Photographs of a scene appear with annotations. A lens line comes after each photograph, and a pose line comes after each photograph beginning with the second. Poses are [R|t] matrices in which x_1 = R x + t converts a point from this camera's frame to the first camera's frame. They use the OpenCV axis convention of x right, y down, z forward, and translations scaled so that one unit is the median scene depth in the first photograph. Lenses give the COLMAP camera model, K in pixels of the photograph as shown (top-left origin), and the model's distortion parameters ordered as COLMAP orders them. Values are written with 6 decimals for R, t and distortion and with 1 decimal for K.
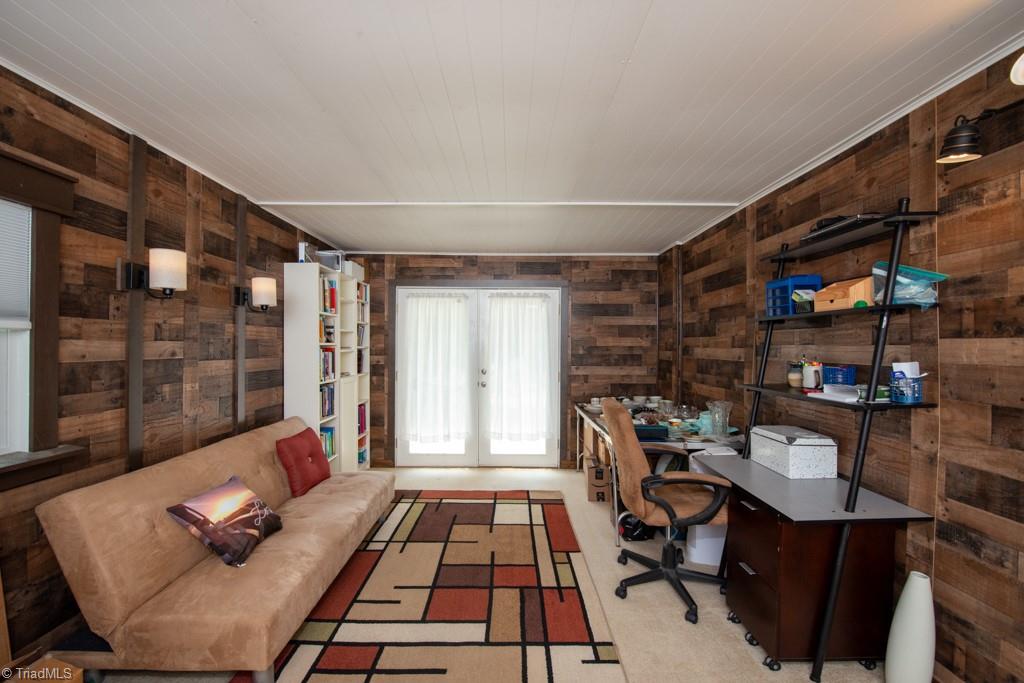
lens RADIAL K [[411.3, 0, 512.0], [0, 411.3, 341.5], [0, 0, 1]] dist [-0.017588, -0.000230]
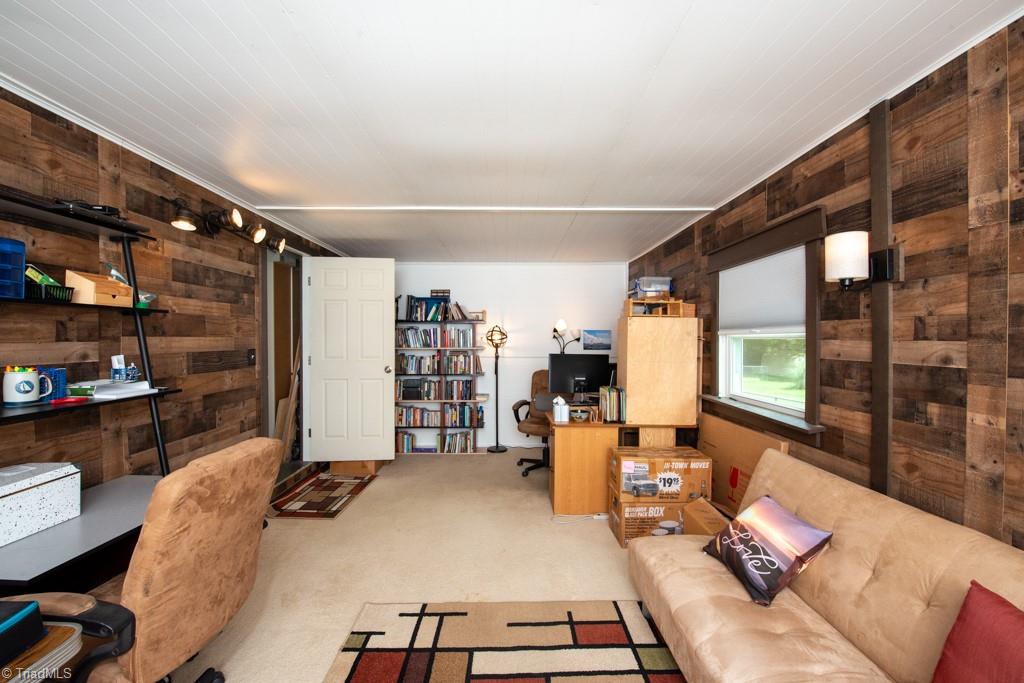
lens RADIAL K [[411.3, 0, 512.0], [0, 411.3, 341.5], [0, 0, 1]] dist [-0.017588, -0.000230]
pose [[-0.999966, -0.003817, -0.007310, -0.149417], [-0.003820, 0.999993, 0.000320, 0.003398], [0.007309, 0.000348, -0.999973, 1.979196]]
